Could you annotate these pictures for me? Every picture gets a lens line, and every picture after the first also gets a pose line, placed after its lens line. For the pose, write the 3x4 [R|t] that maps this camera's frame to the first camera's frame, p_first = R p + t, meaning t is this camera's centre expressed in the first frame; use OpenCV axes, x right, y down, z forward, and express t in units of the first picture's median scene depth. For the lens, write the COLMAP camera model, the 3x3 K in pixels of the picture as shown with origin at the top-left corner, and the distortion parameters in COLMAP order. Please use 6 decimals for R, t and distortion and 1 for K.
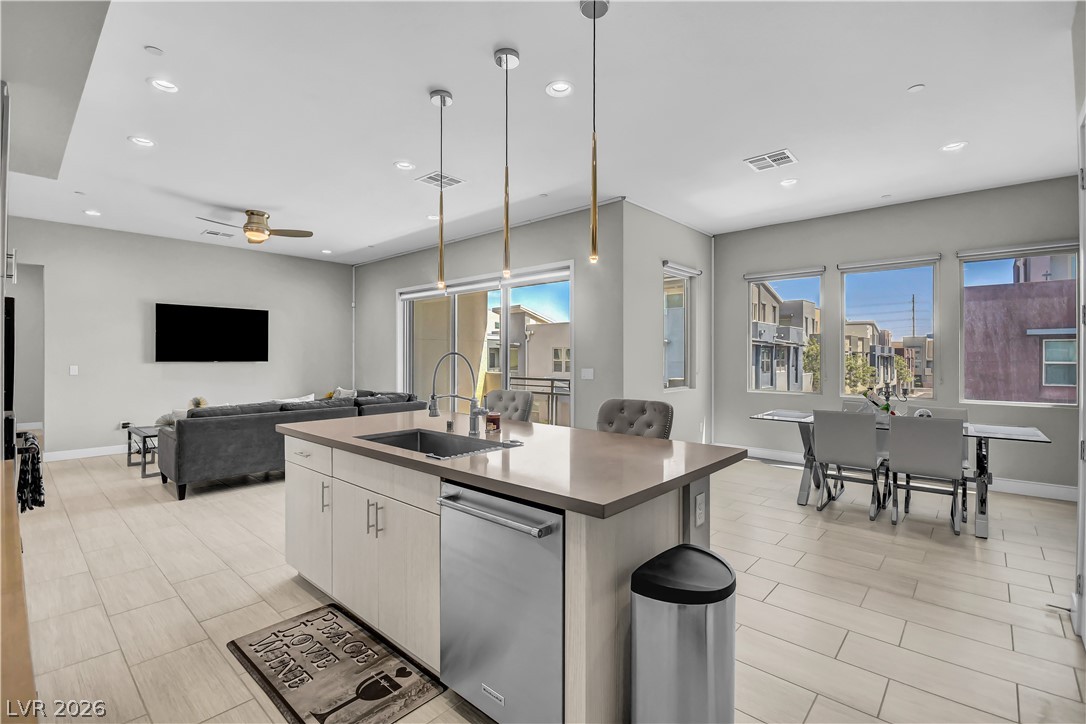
lens RADIAL K [[480.6, 0, 534.4], [0, 480.6, 356.1], [0, 0, 1]] dist [0.004075, -0.001167]
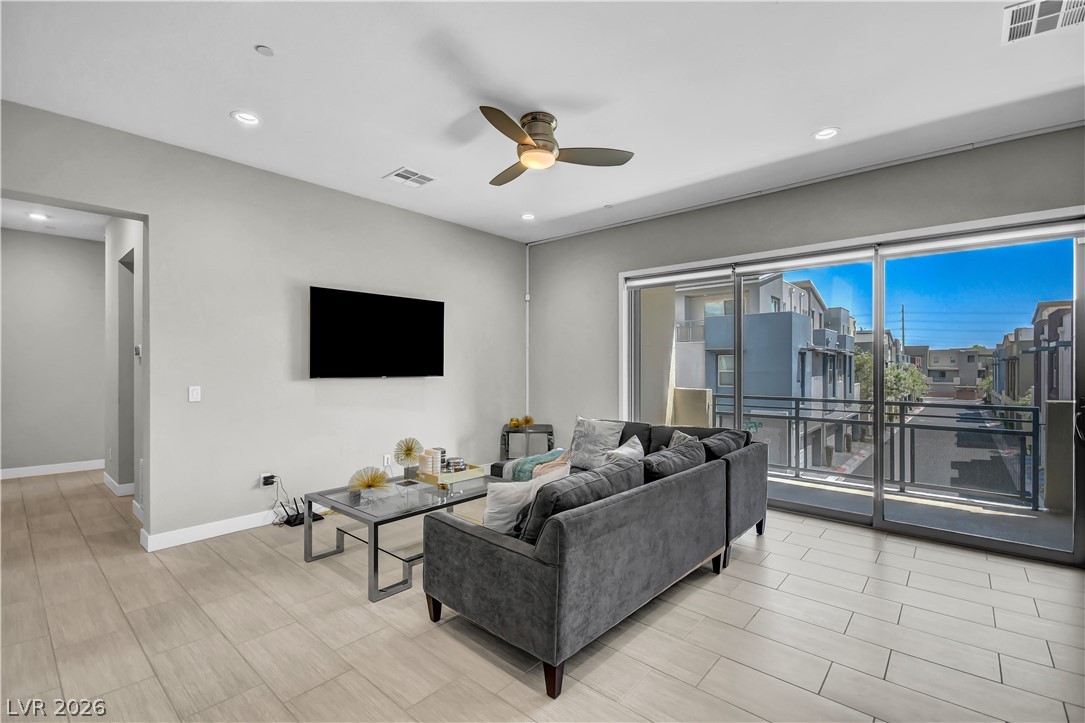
lens RADIAL K [[480.2, 0, 536.7], [0, 480.2, 365.3], [0, 0, 1]] dist [0.004075, -0.001167]
pose [[0.999842, -0.000676, 0.017788, -0.097251], [0.000681, 1.000000, -0.000236, -0.000988], [-0.017788, 0.000248, 0.999842, 0.070799]]
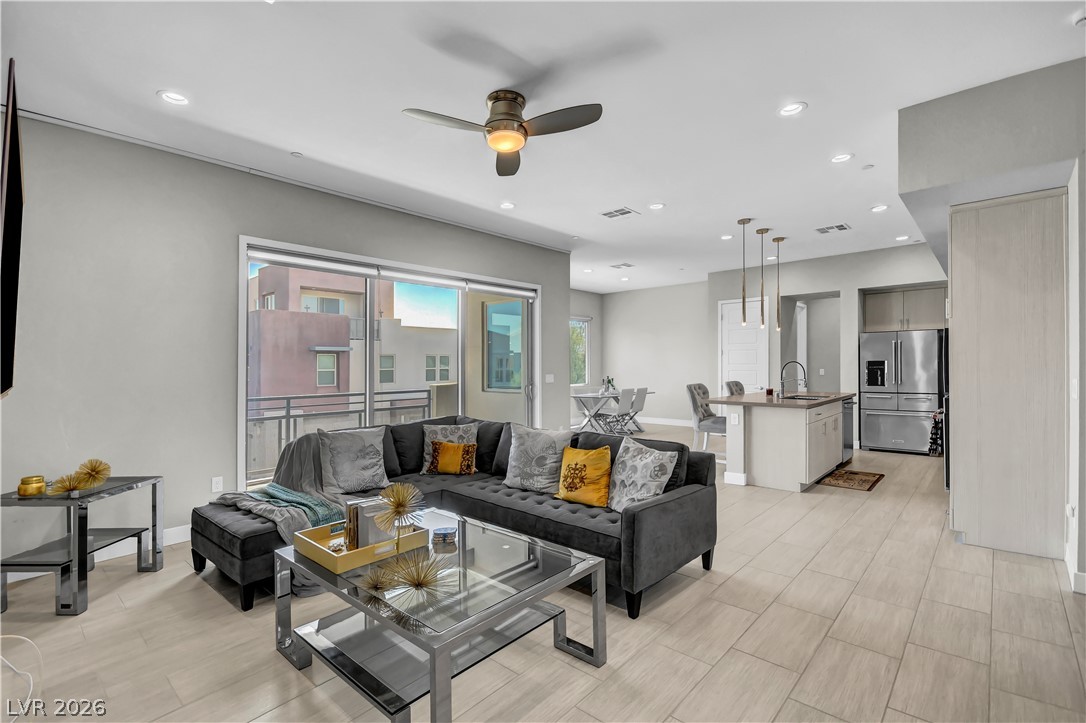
lens RADIAL K [[497.2, 0, 539.8], [0, 497.2, 366.6], [0, 0, 1]] dist [-0.002230, -0.001208]
pose [[-0.000915, -0.003460, 0.999994, -0.769870], [0.002390, 0.999991, 0.003462, 0.003150], [-0.999997, 0.002394, -0.000906, 0.733320]]
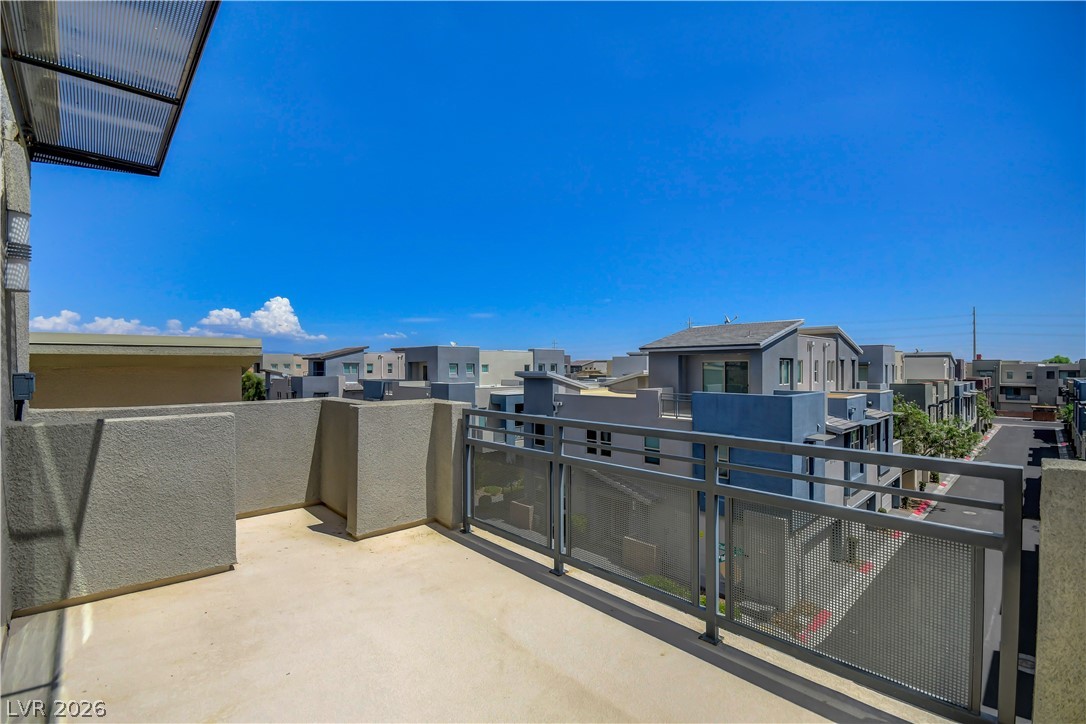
lens RADIAL K [[480.6, 0, 541.3], [0, 480.6, 372.6], [0, 0, 1]] dist [0.004075, -0.001167]
pose [[0.997946, -0.005624, -0.063816, 0.014760], [0.005476, 0.999982, -0.002488, -0.099609], [0.063829, 0.002133, 0.997959, 0.161555]]
